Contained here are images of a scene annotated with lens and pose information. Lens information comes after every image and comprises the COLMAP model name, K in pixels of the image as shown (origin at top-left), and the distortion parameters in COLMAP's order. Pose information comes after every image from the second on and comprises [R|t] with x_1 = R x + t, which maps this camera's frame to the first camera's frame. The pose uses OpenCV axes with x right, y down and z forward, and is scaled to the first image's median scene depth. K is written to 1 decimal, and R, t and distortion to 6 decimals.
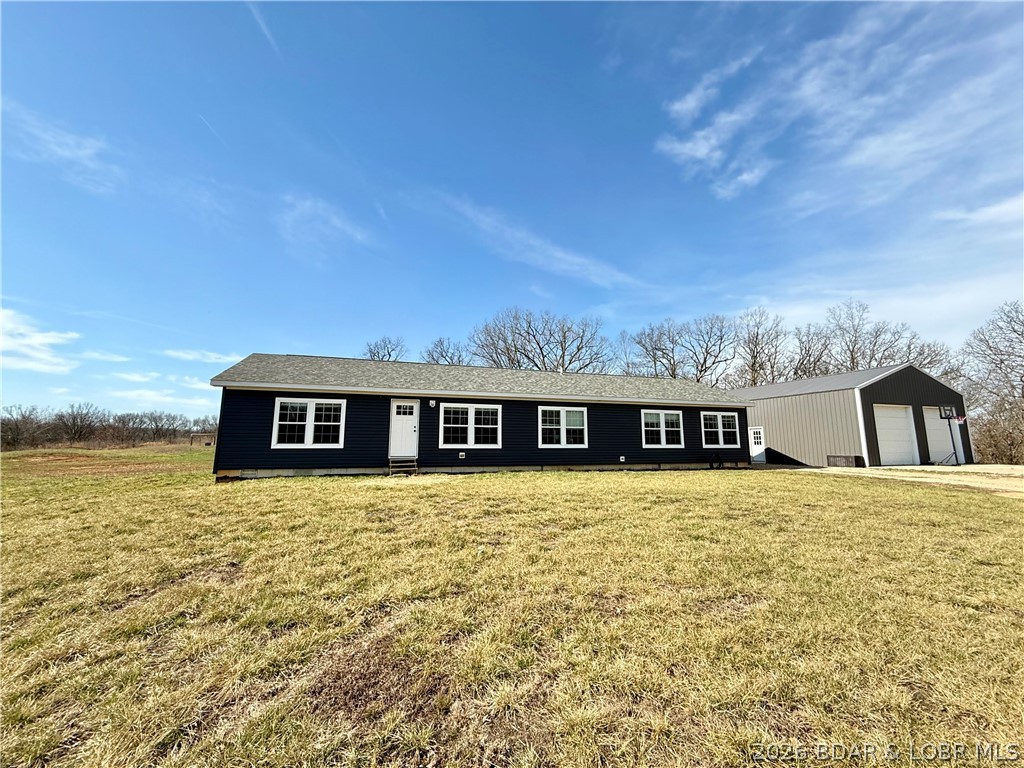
lens RADIAL K [[403.9, 0, 511.9], [0, 403.9, 416.9], [0, 0, 1]] dist [0.001831, 0.000210]
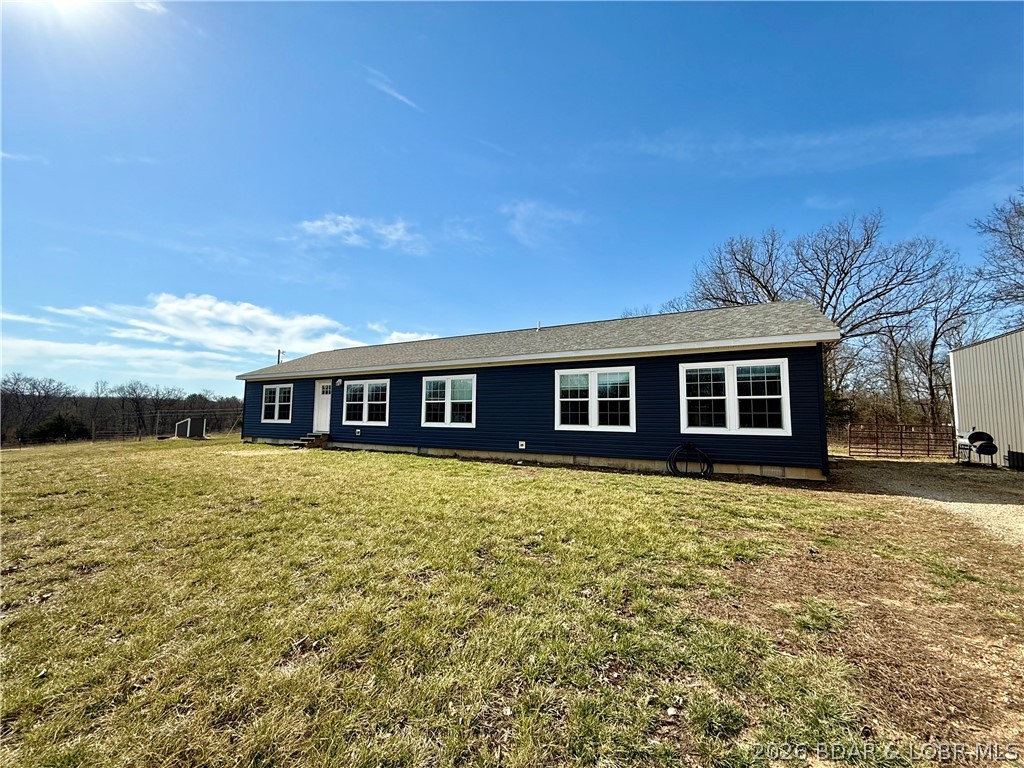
lens RADIAL K [[407.4, 0, 513.0], [0, 407.4, 375.2], [0, 0, 1]] dist [0.000004, -0.000072]
pose [[0.684372, -0.070639, -0.725703, 0.772588], [0.041793, 0.997460, -0.057678, 0.024984], [0.727934, 0.009144, 0.685586, 0.514276]]
